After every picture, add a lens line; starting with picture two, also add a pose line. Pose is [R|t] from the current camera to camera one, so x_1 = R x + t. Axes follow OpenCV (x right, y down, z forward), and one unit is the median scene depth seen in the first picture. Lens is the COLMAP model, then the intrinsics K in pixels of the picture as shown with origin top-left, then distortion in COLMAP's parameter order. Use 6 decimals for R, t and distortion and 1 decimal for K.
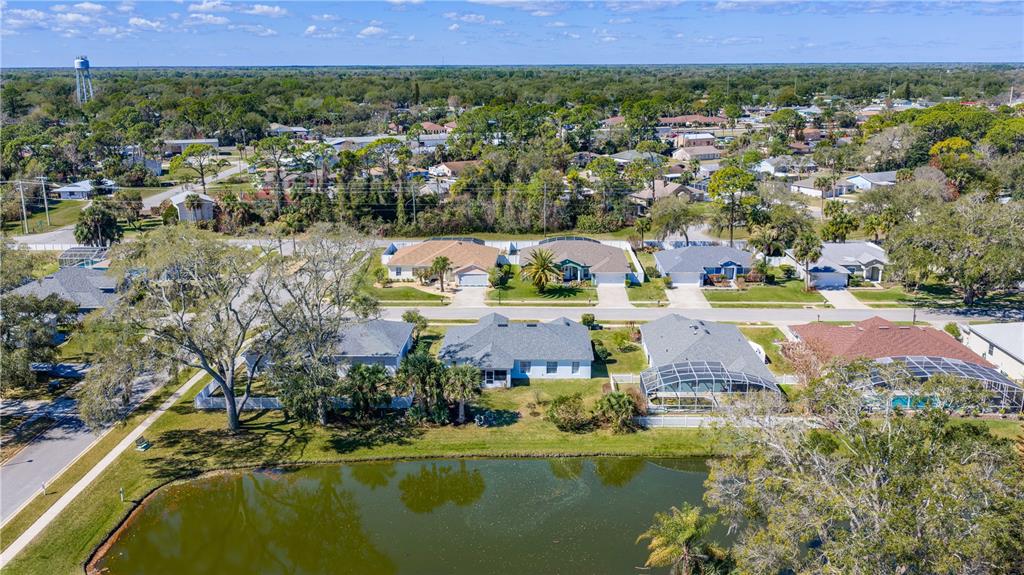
lens RADIAL K [[870.7, 0, 494.9], [0, 870.7, 286.0], [0, 0, 1]] dist [0.005518, -0.016425]
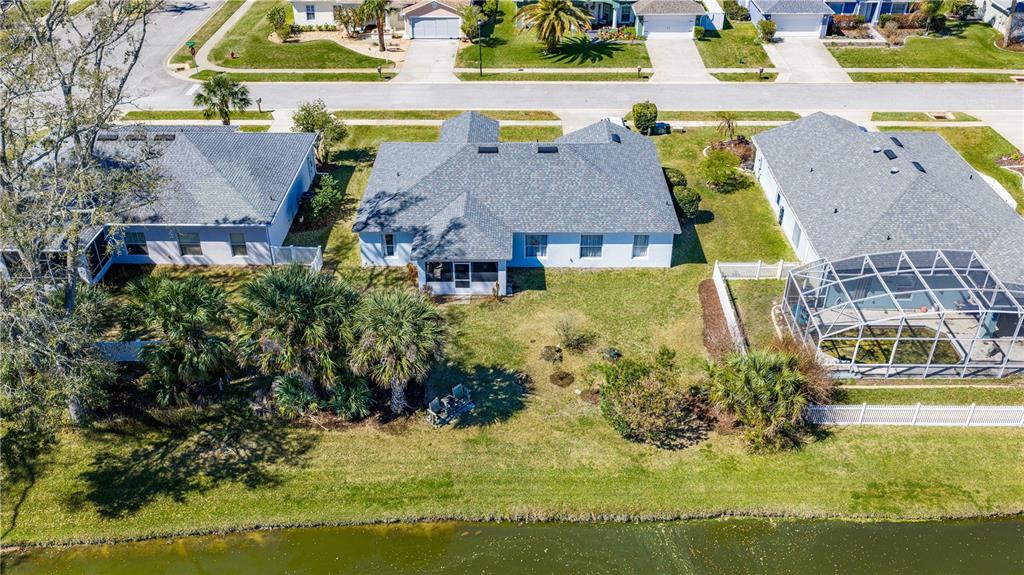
lens RADIAL K [[870.7, 0, 494.9], [0, 870.7, 286.0], [0, 0, 1]] dist [0.005518, -0.016425]
pose [[0.999740, -0.013744, 0.018192, 0.002792], [0.007292, 0.948726, 0.316017, -0.034743], [-0.021603, -0.315802, 0.948579, 0.491564]]
